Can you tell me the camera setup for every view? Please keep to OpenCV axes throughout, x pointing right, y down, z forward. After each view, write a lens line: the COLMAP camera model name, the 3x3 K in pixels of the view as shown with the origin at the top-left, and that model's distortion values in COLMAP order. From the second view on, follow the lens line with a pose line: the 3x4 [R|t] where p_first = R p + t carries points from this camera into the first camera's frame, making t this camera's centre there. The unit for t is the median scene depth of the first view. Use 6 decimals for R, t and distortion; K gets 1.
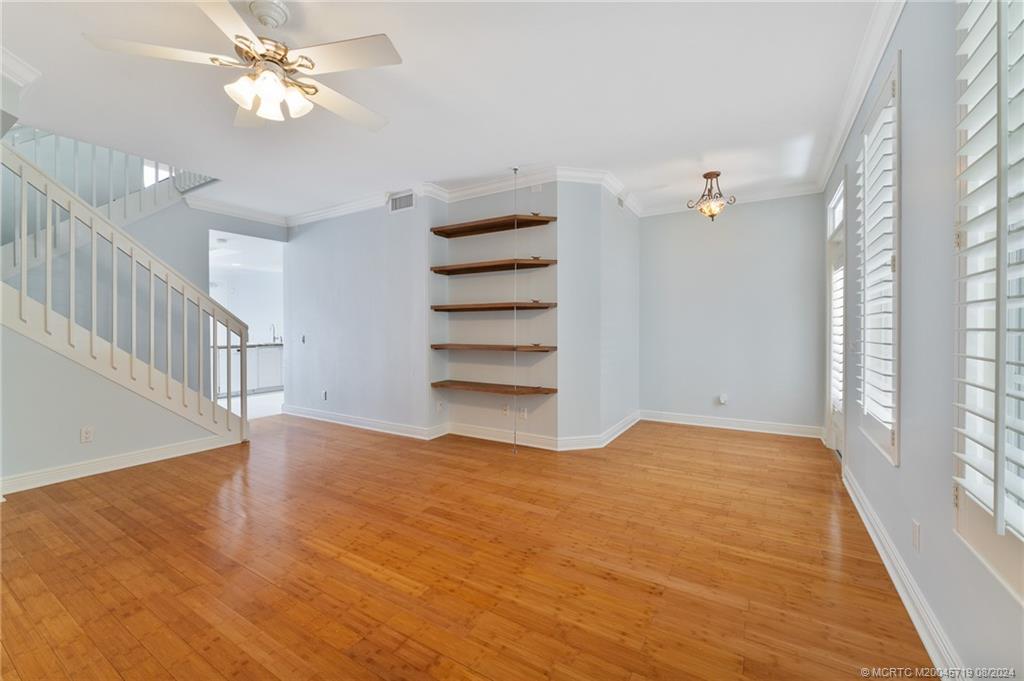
lens RADIAL K [[413.5, 0, 515.8], [0, 413.5, 339.2], [0, 0, 1]] dist [-0.002658, -0.000073]
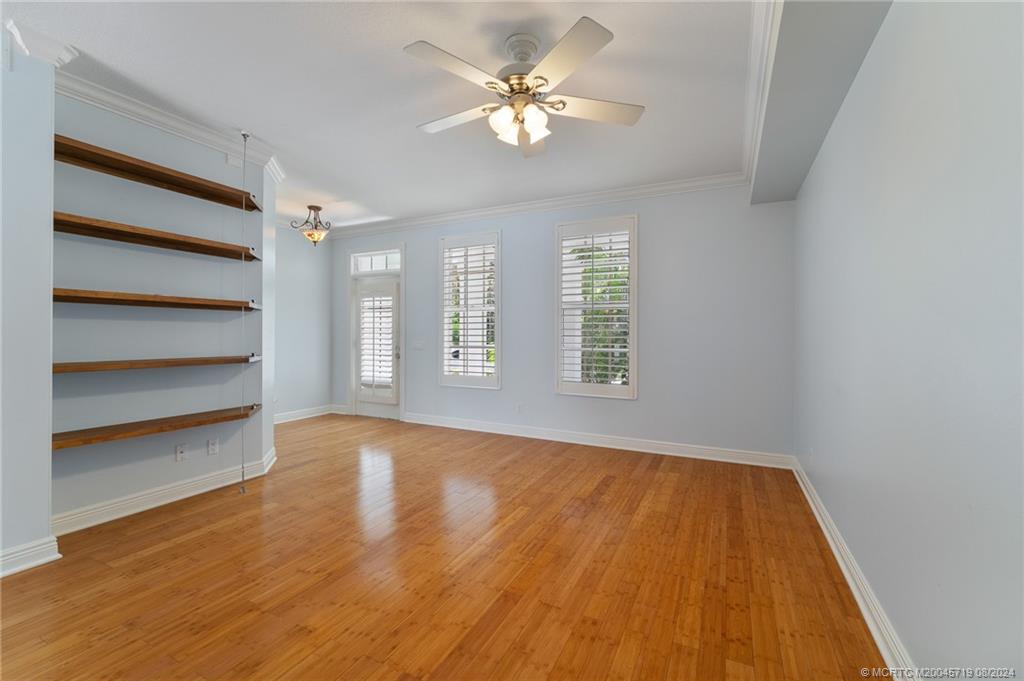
lens RADIAL K [[413.5, 0, 515.8], [0, 413.5, 339.2], [0, 0, 1]] dist [-0.002658, -0.000073]
pose [[-0.068581, -0.008304, 0.997611, -1.025362], [0.022013, 0.999709, 0.009835, -0.015985], [-0.997403, 0.022635, -0.068378, 0.662508]]
